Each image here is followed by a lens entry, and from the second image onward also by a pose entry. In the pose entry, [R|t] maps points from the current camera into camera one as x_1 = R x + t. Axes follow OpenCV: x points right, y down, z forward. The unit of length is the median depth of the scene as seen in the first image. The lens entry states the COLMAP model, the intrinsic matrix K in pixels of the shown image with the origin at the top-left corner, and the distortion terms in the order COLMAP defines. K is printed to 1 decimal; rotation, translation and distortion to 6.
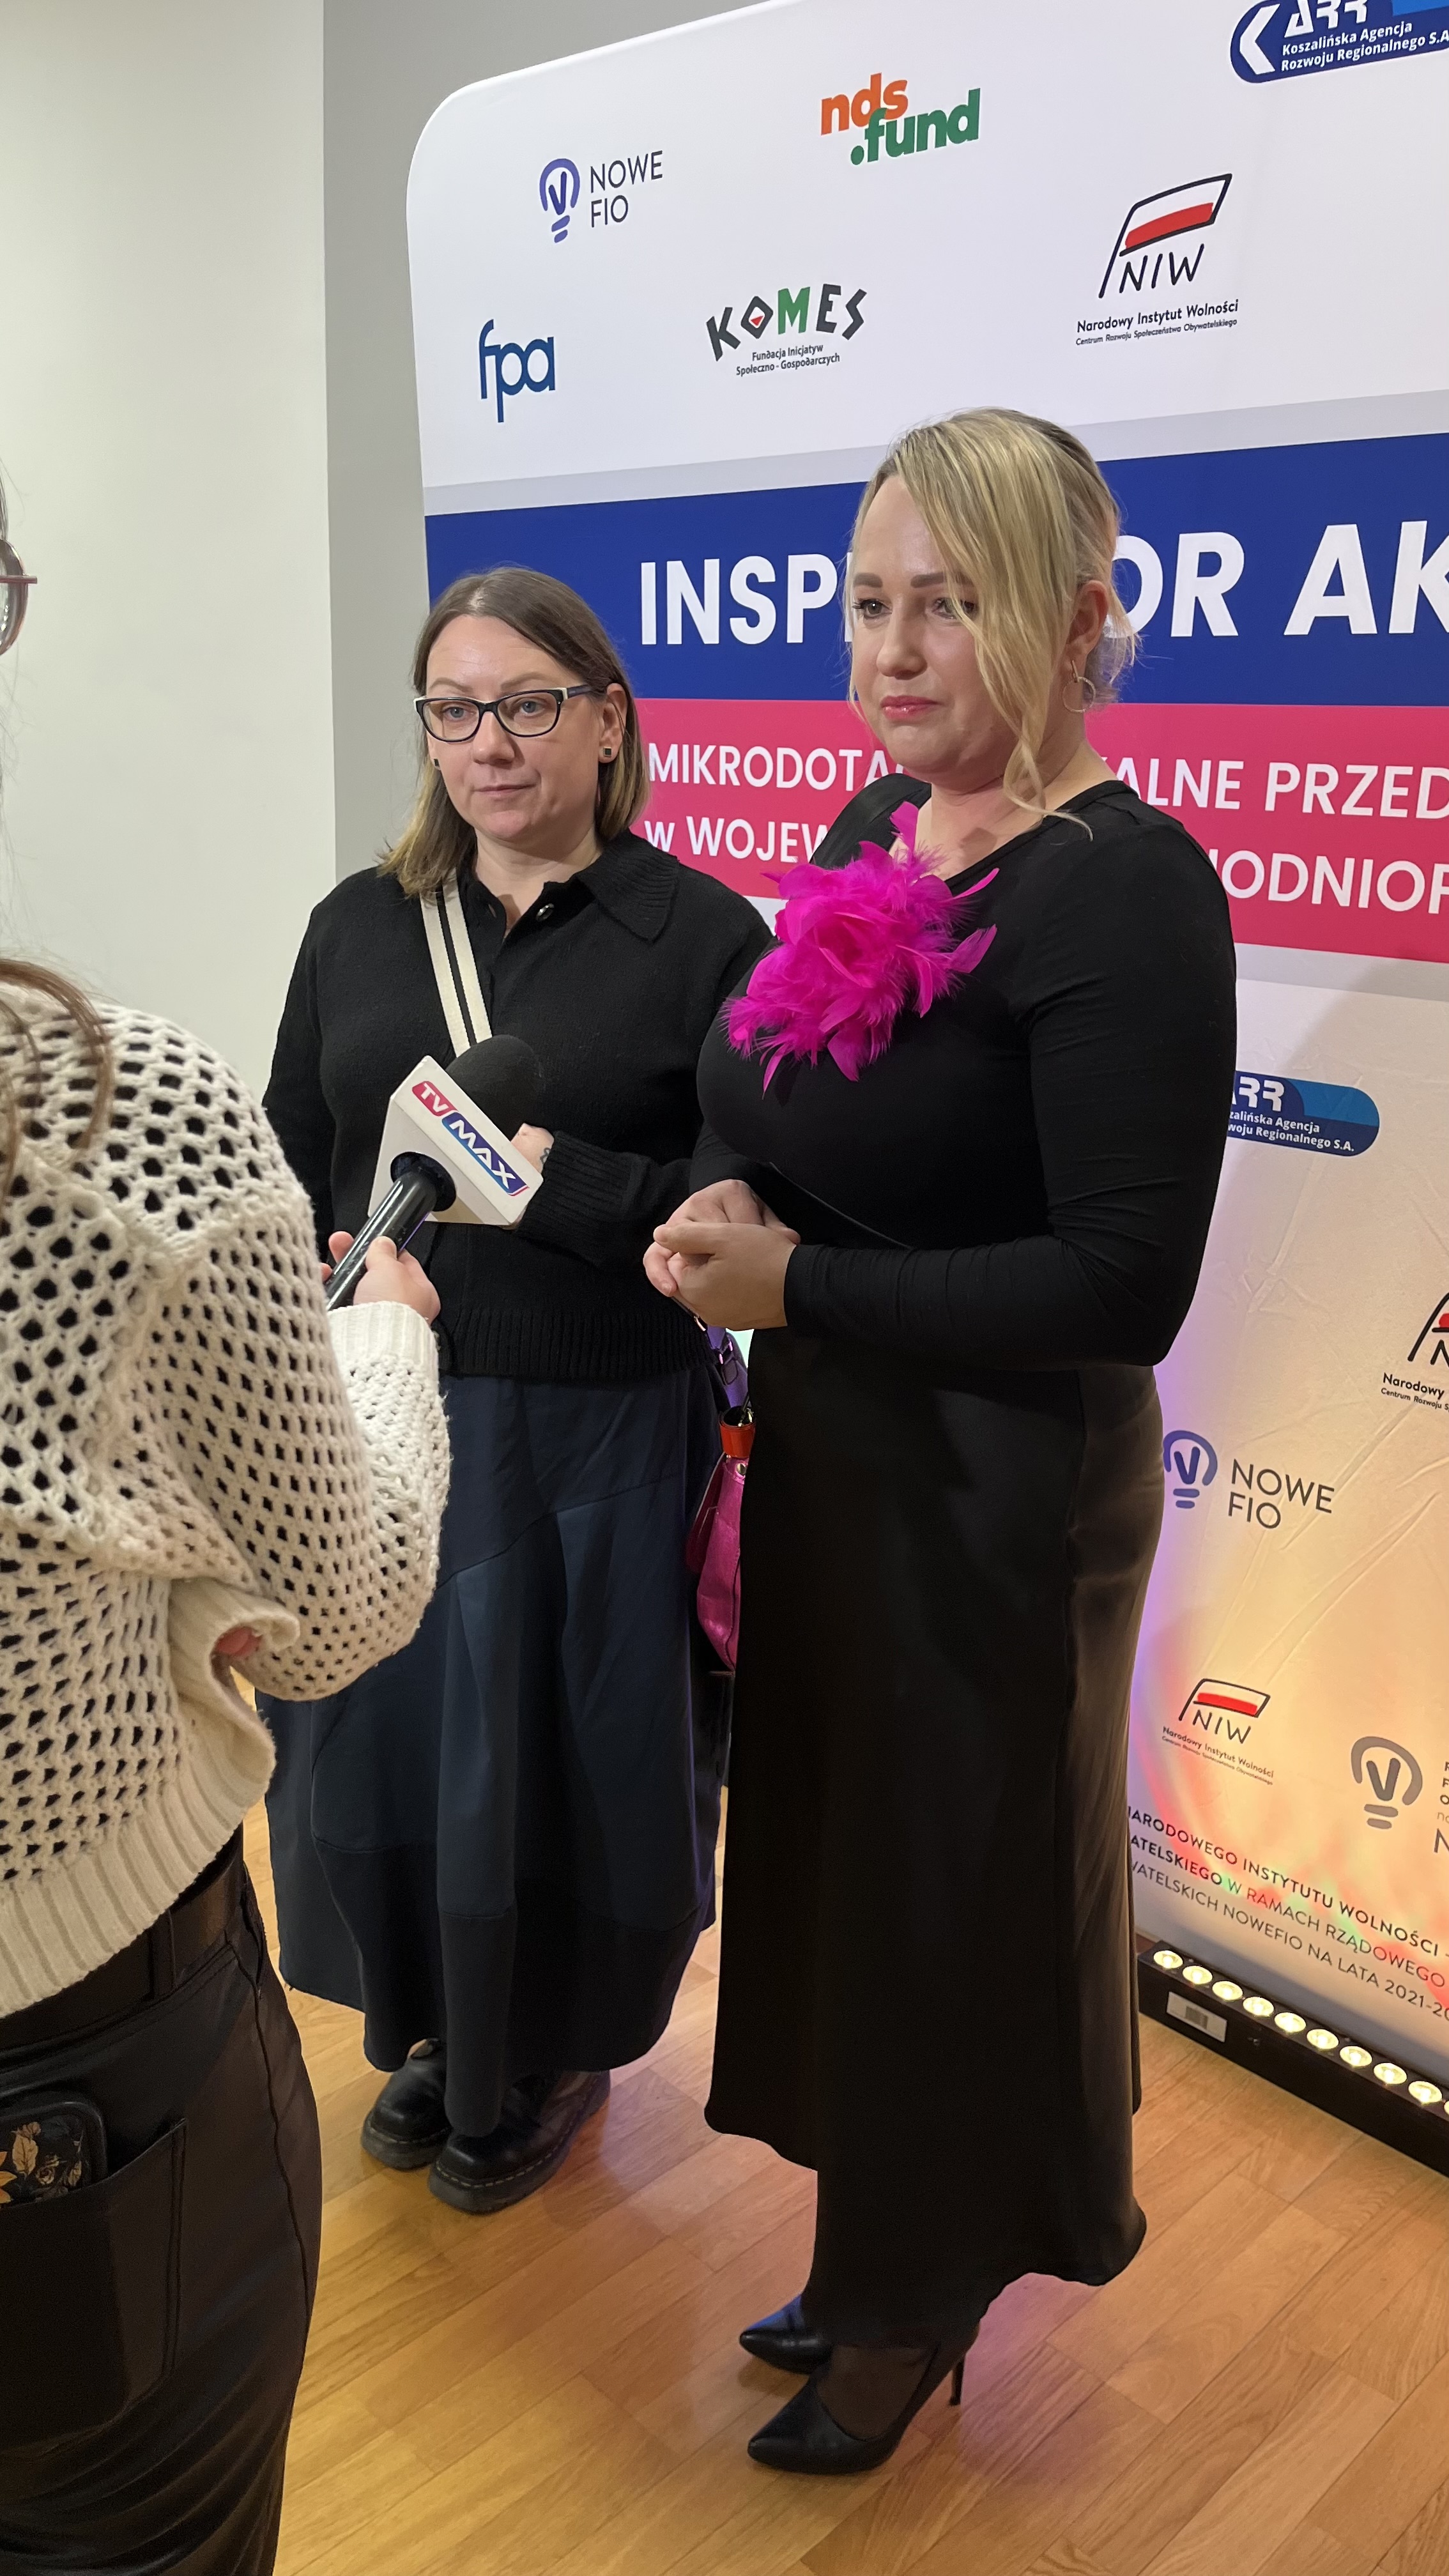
lens RADIAL K [[1960.6, 0, 726.5], [0, 1960.6, 1312.8], [0, 0, 1]] dist [0.041542, -0.053729]
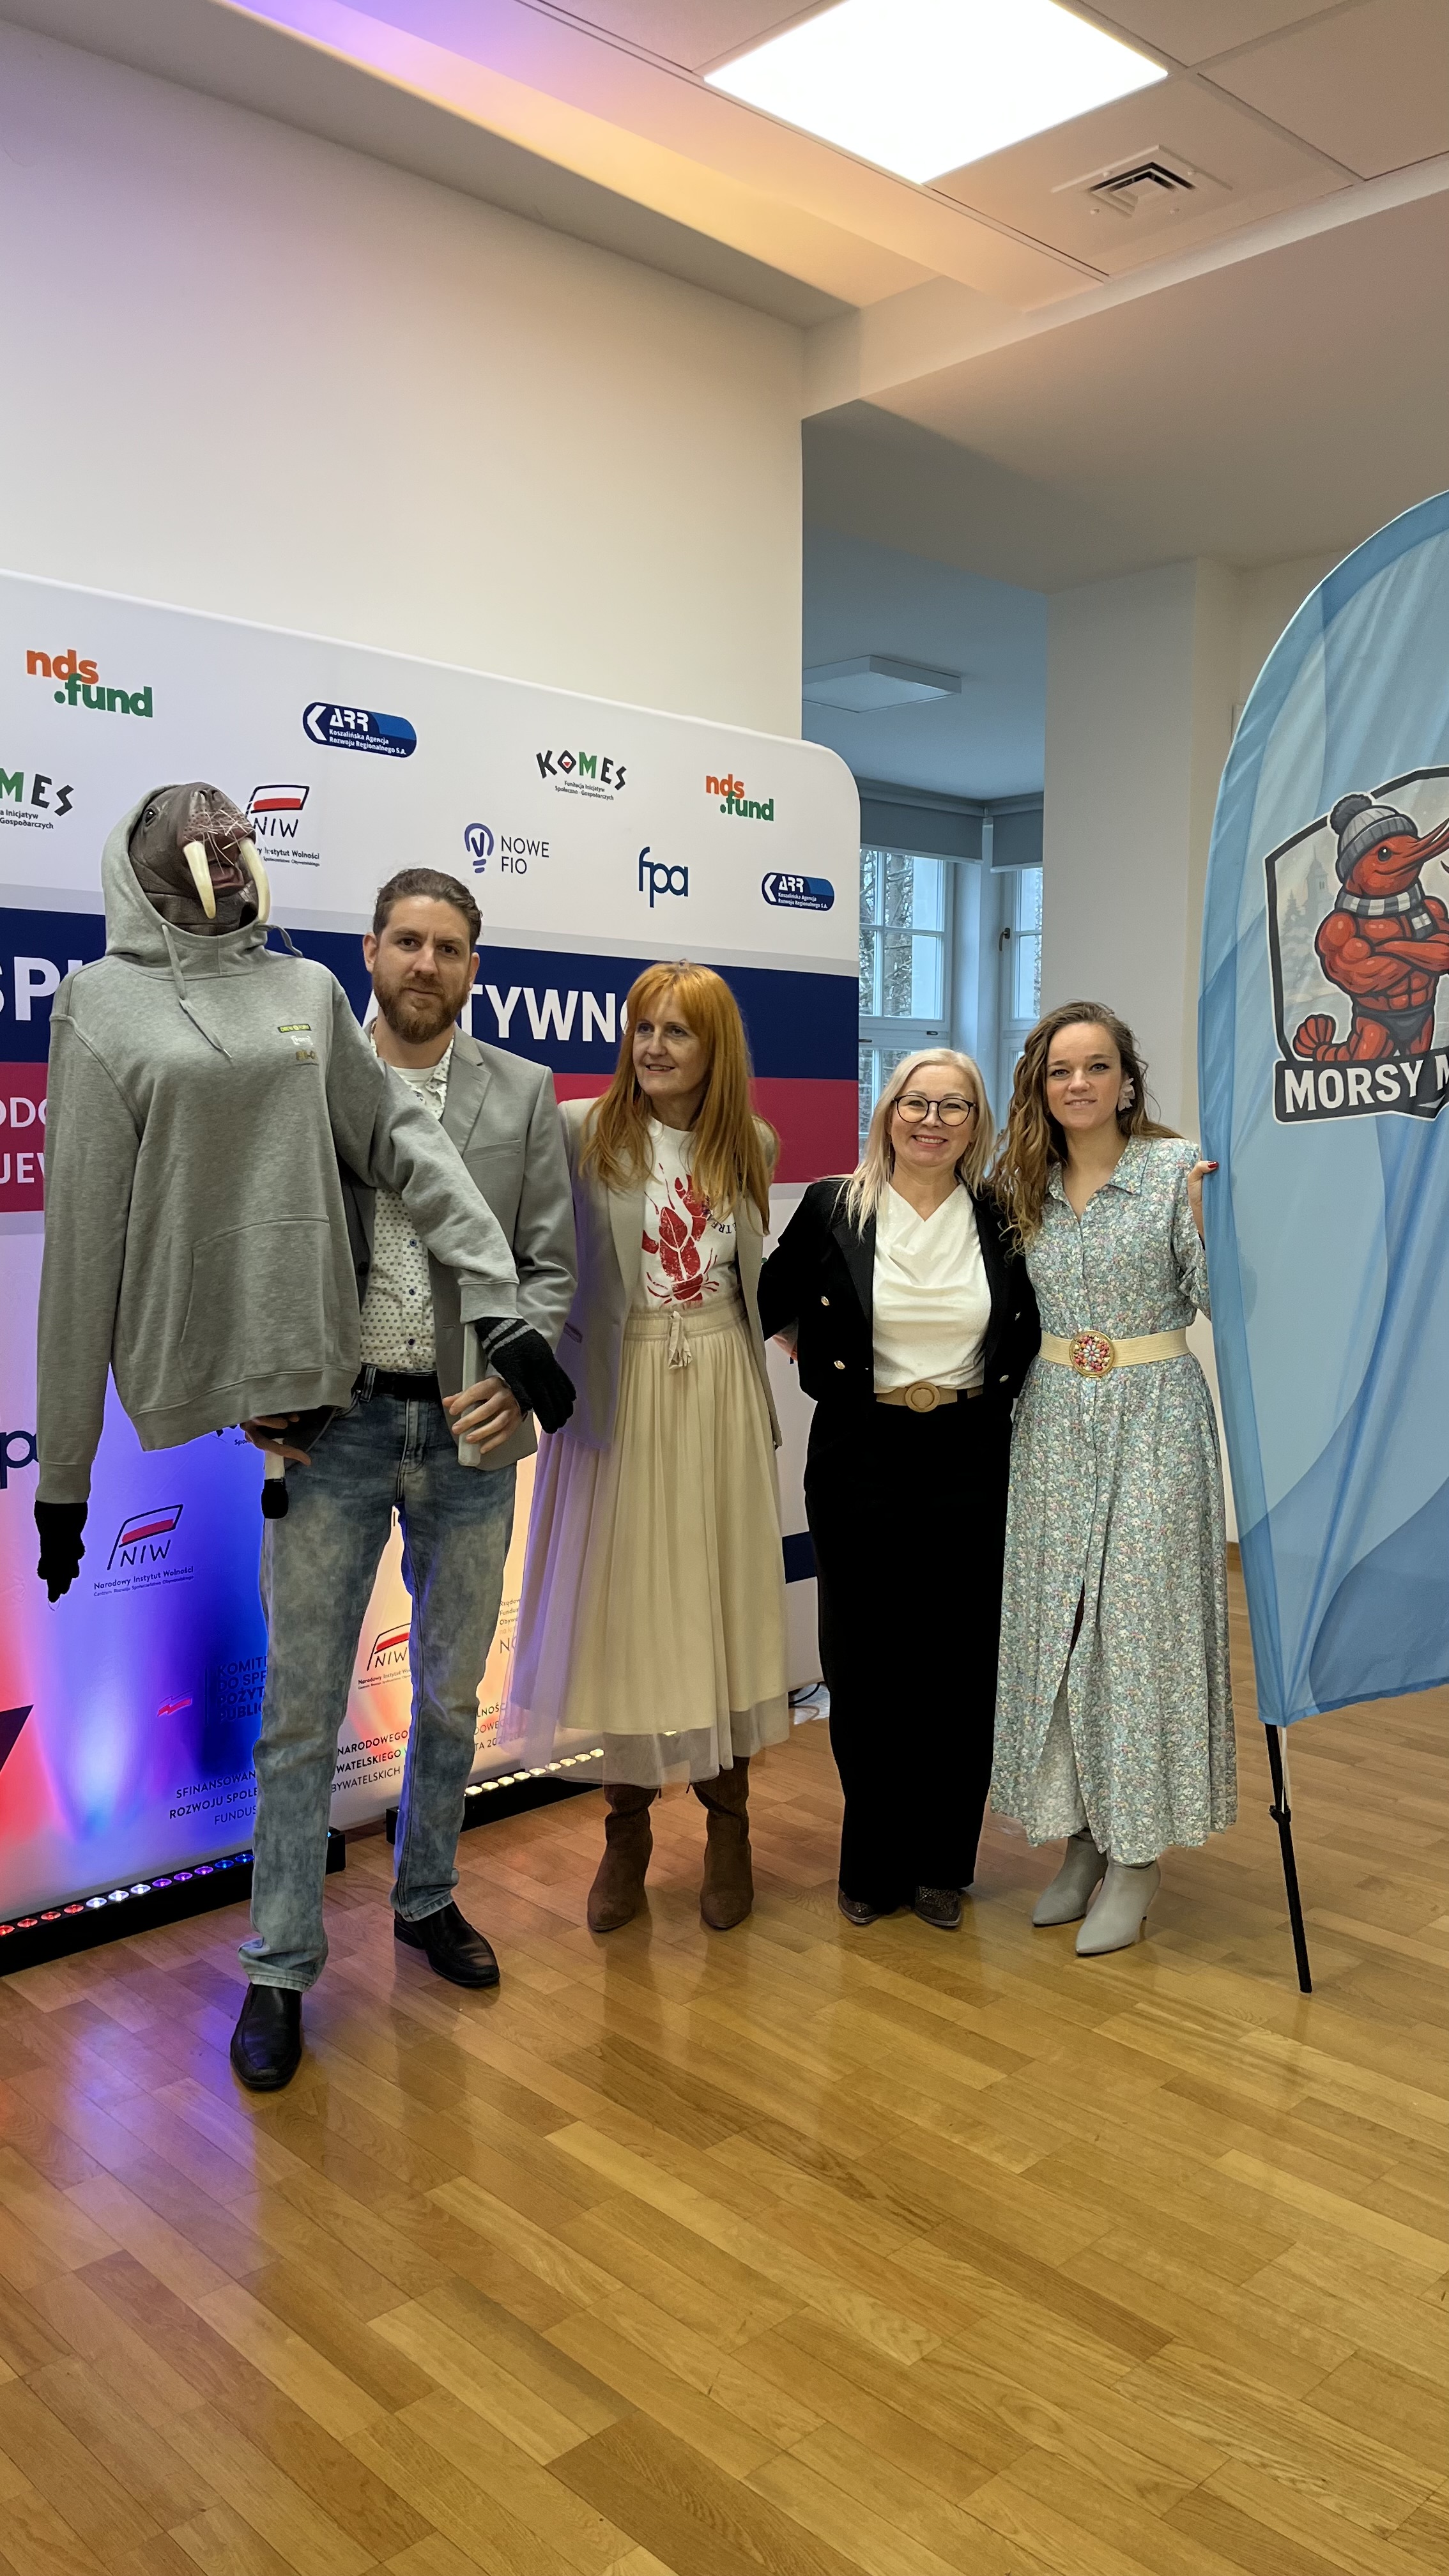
lens RADIAL K [[1963.6, 0, 744.0], [0, 1963.6, 1293.7], [0, 0, 1]] dist [0.073511, -0.110037]
pose [[0.023244, -0.135418, 0.990516, -1.352149], [0.268465, 0.955237, 0.124295, -0.211597], [-0.963009, 0.263029, 0.058559, 0.533869]]
